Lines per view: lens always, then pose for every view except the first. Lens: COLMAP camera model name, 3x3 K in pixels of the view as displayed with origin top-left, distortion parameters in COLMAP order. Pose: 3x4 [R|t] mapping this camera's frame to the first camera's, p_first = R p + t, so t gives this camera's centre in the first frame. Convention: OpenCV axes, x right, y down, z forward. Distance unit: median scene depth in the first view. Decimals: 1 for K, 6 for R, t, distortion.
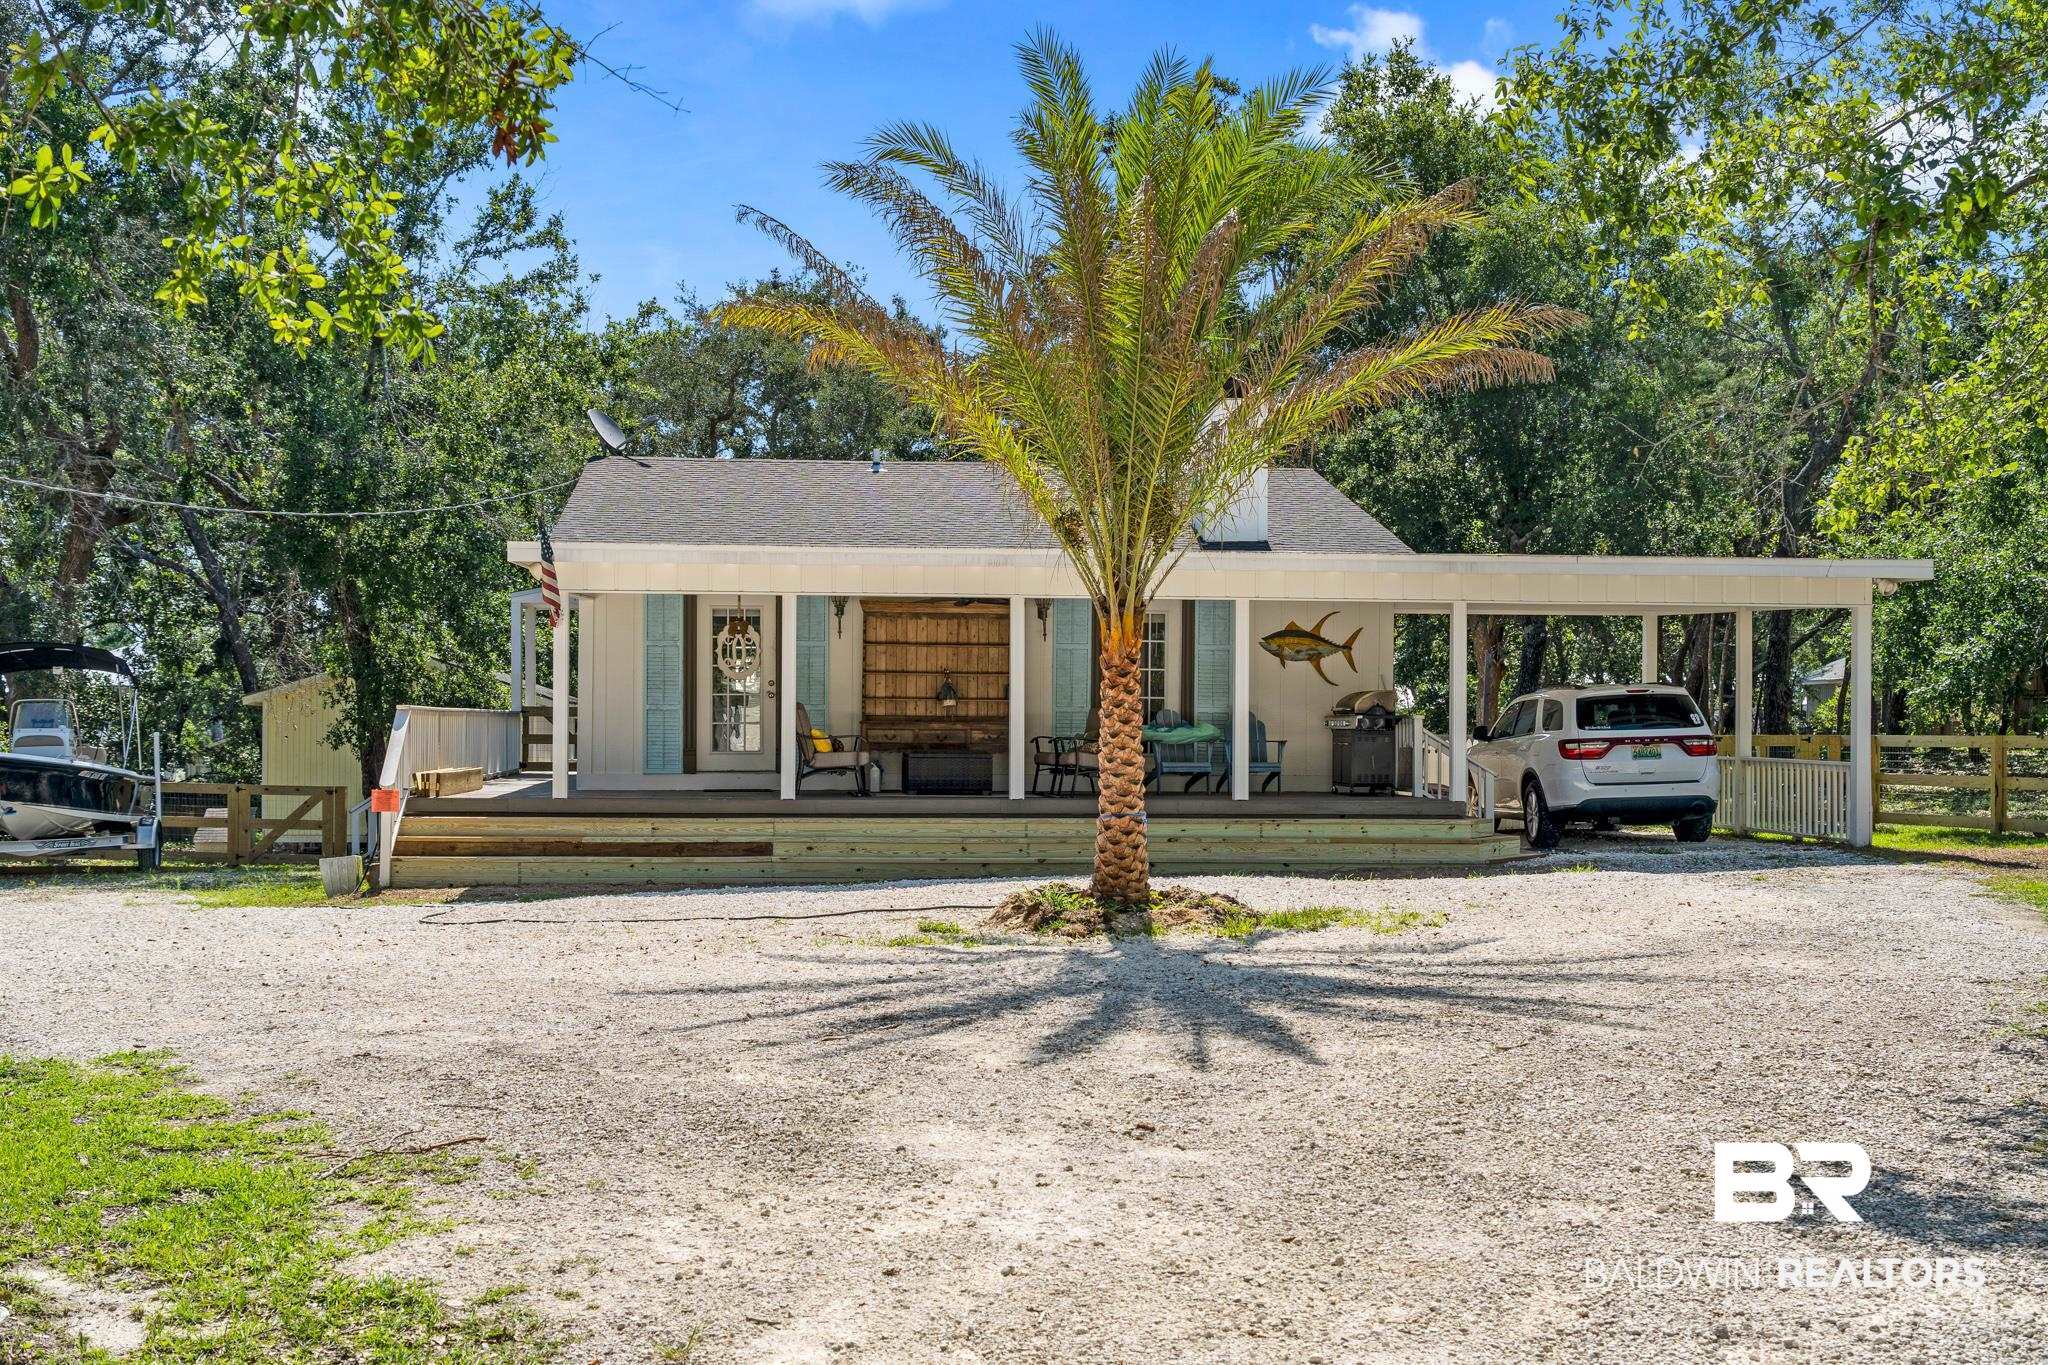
lens RADIAL K [[2360.8, 0, 1024.0], [0, 2360.8, 682.5], [0, 0, 1]] dist [0.016023, 0.013757]
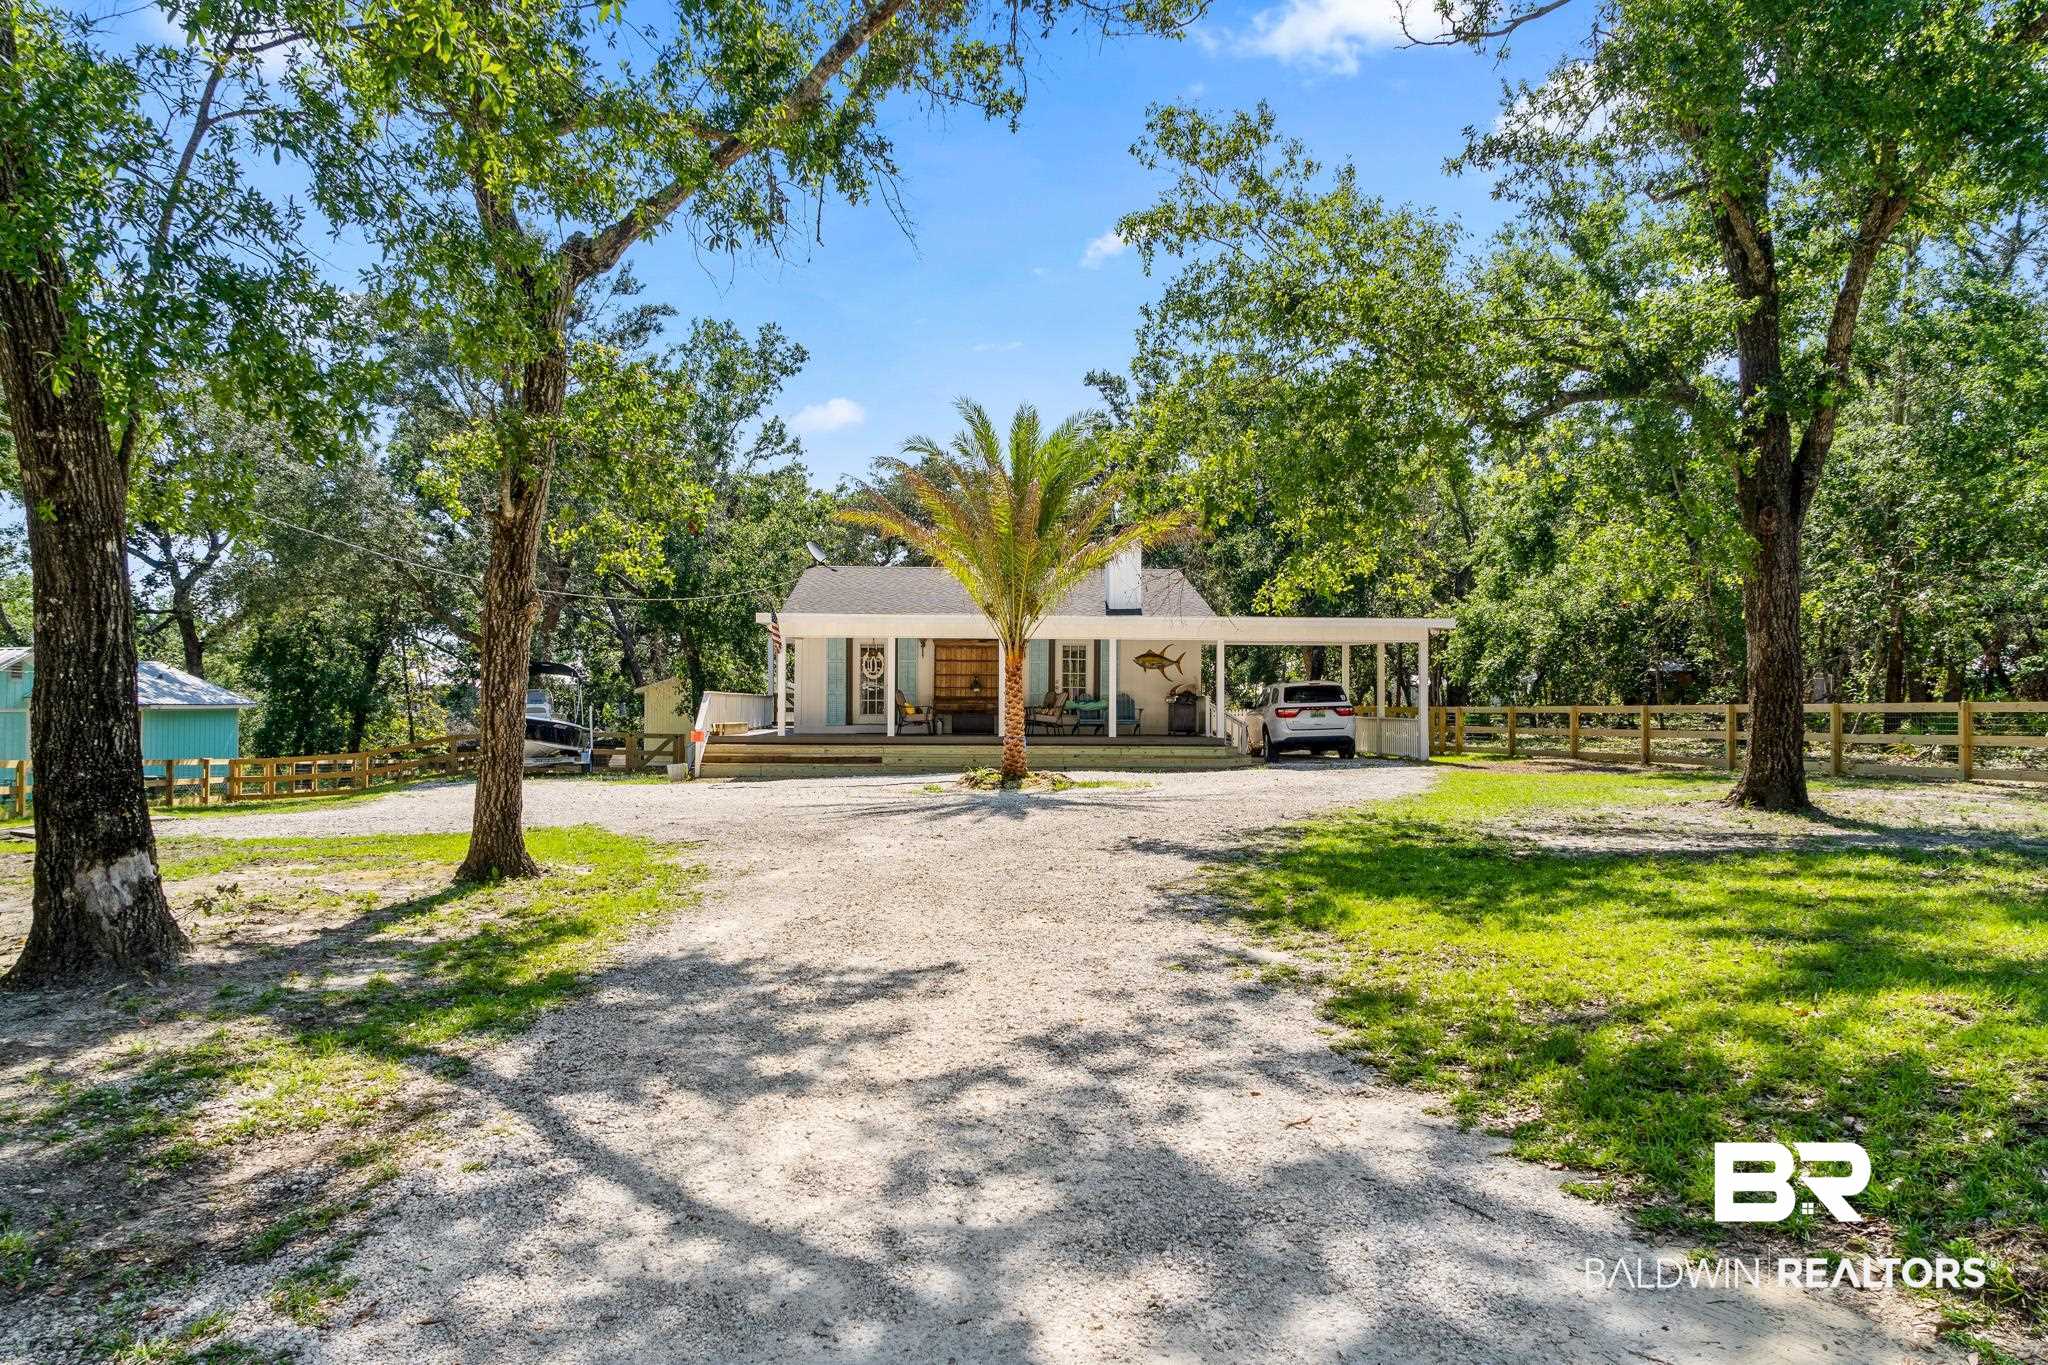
lens RADIAL K [[1390.8, 0, 1025.6], [0, 1390.8, 649.4], [0, 0, 1]] dist [-0.000212, -0.000107]
pose [[0.998897, -0.003159, -0.046854, 0.065093], [0.002064, 0.999724, -0.023396, 0.001532], [0.046915, 0.023274, 0.998628, -0.184532]]
